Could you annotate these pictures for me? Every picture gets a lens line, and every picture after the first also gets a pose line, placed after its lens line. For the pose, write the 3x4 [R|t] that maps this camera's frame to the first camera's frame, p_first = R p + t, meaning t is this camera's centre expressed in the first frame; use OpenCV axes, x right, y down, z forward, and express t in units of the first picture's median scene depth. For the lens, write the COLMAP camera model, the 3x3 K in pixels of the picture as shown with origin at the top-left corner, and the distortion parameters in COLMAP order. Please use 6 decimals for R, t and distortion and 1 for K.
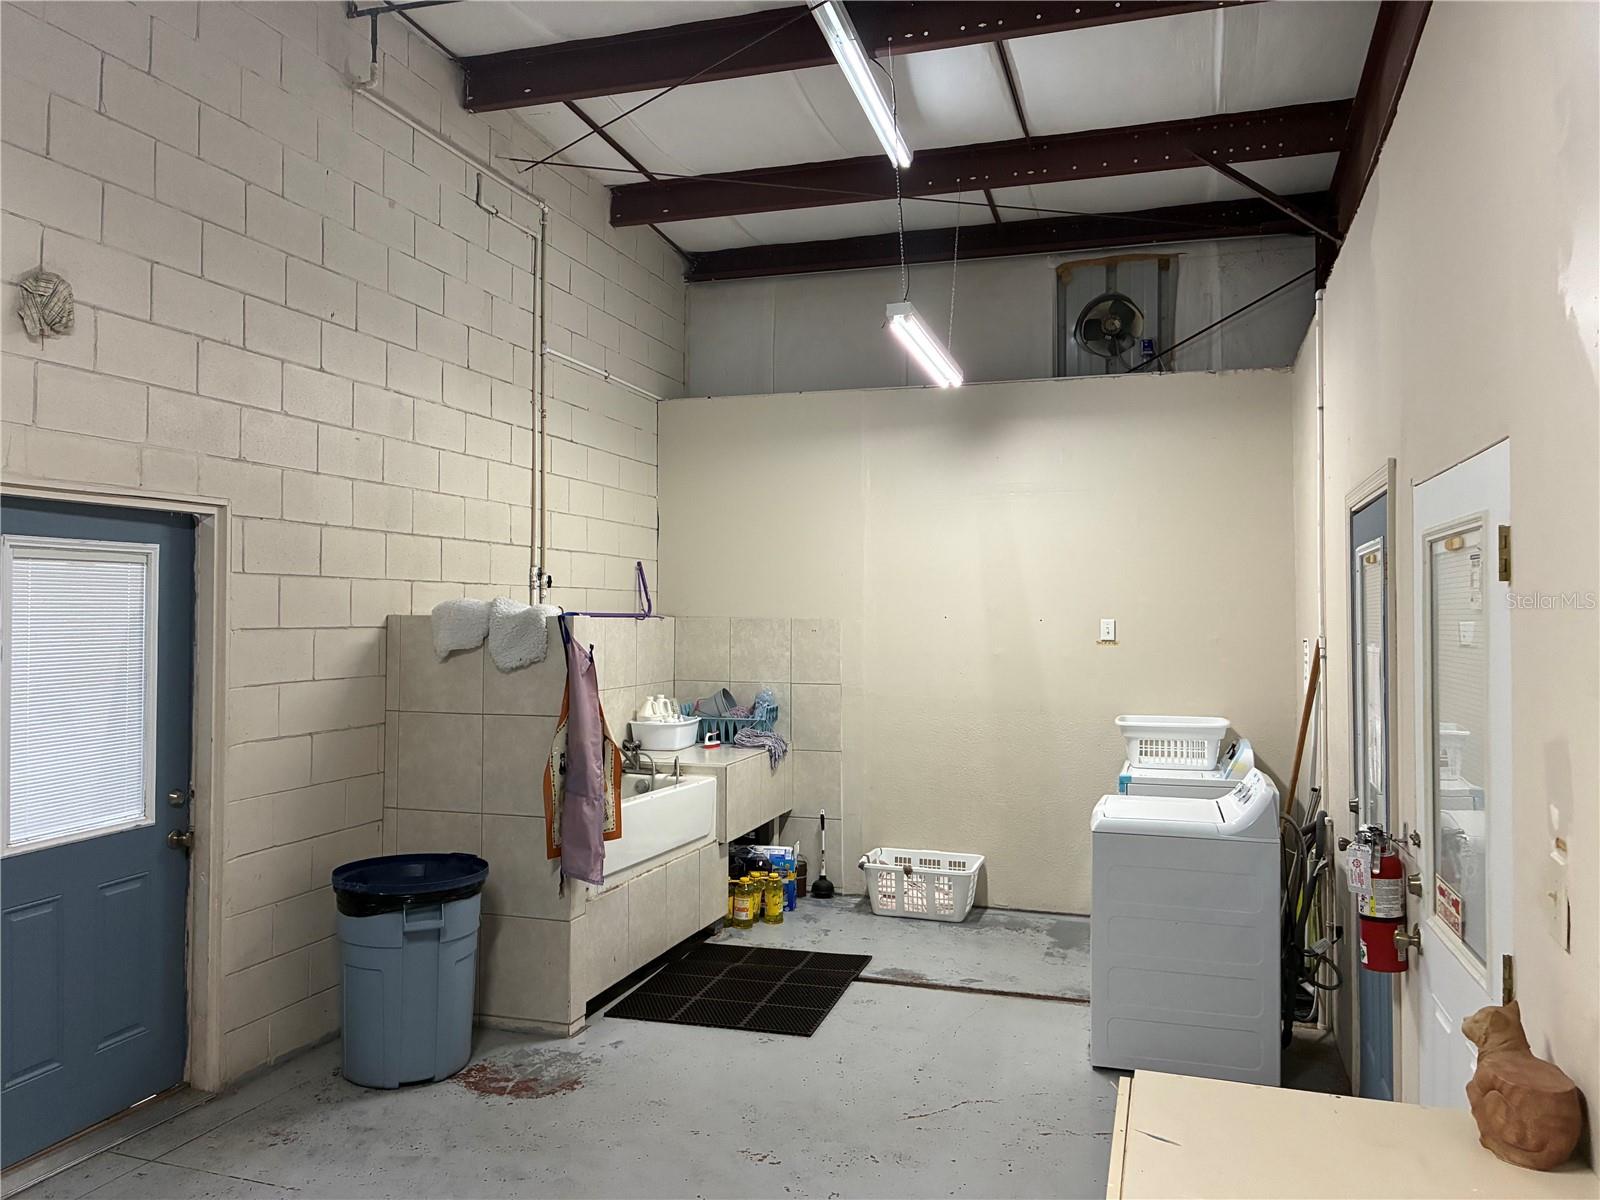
lens RADIAL K [[1203.0, 0, 800.0], [0, 1203.0, 600.0], [0, 0, 1]] dist [0.000056, -0.000070]
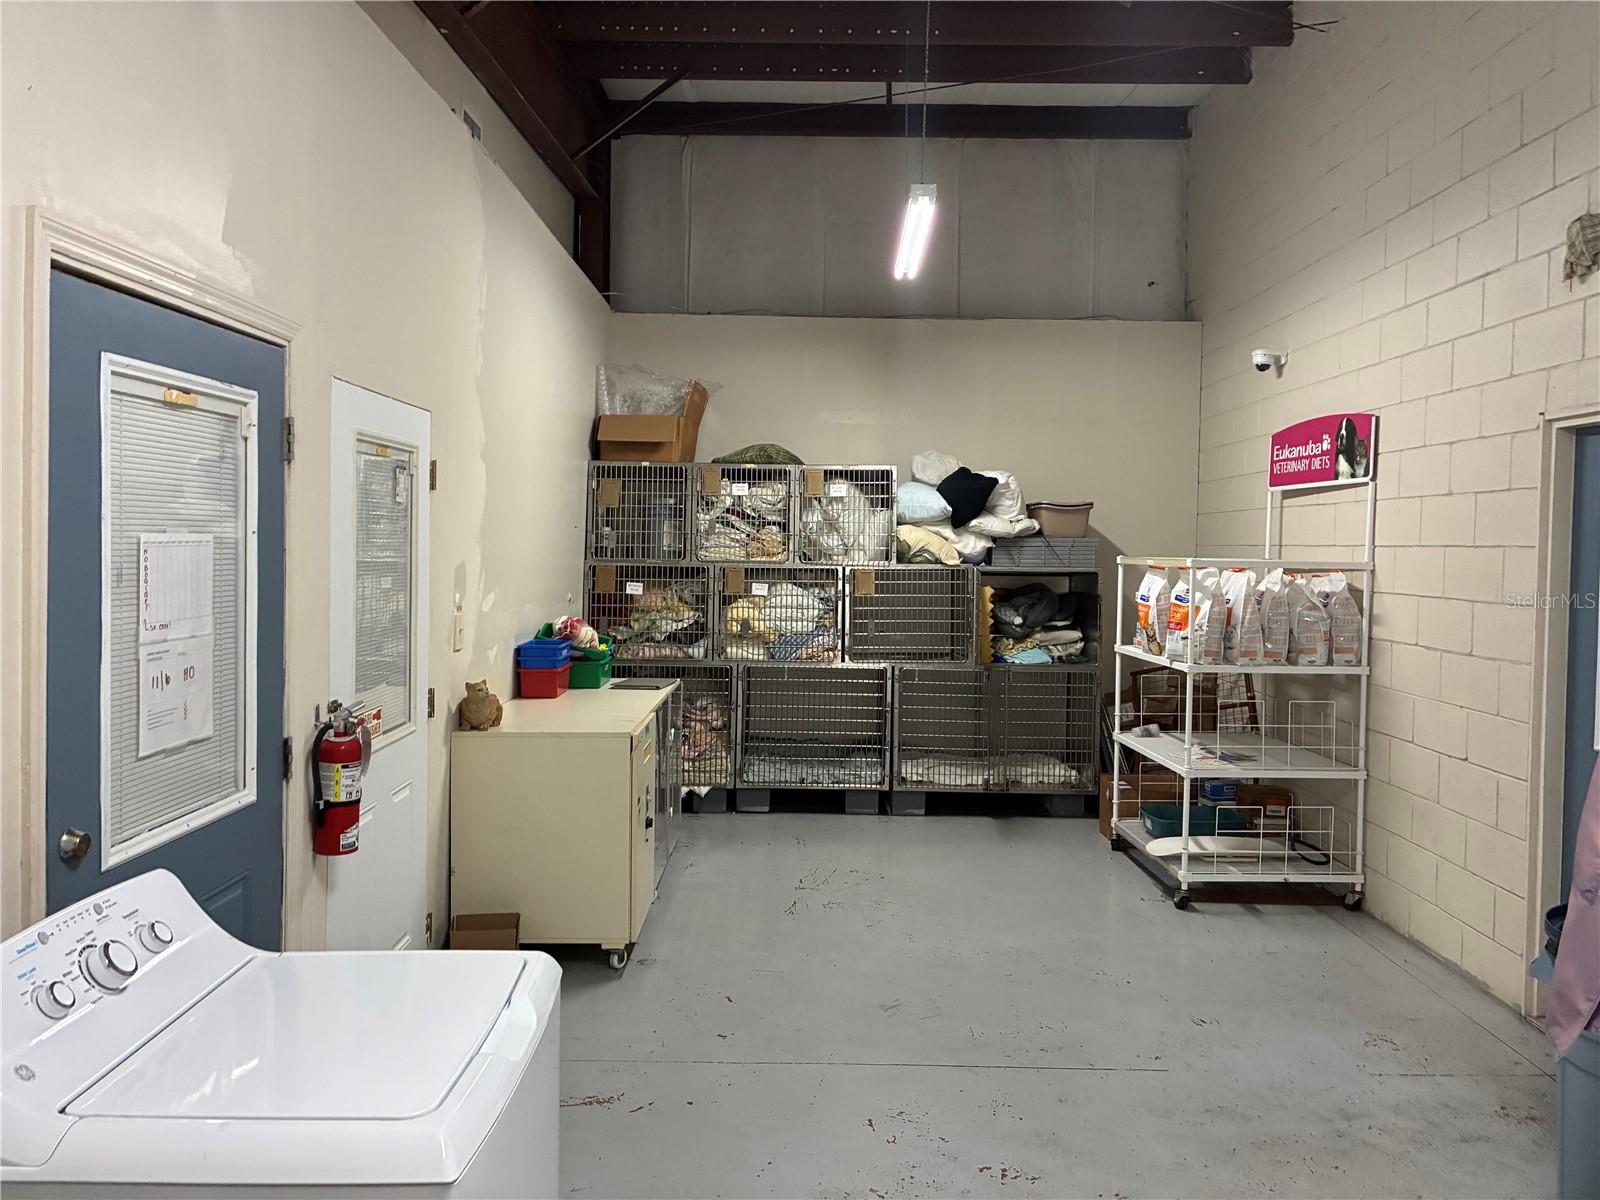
lens RADIAL K [[1203.0, 0, 800.0], [0, 1203.0, 600.0], [0, 0, 1]] dist [0.000056, -0.000070]
pose [[-0.955388, -0.006234, -0.295287, 0.345188], [-0.017415, 0.999227, 0.035249, 0.046650], [0.294839, 0.038819, -0.954758, 1.718320]]
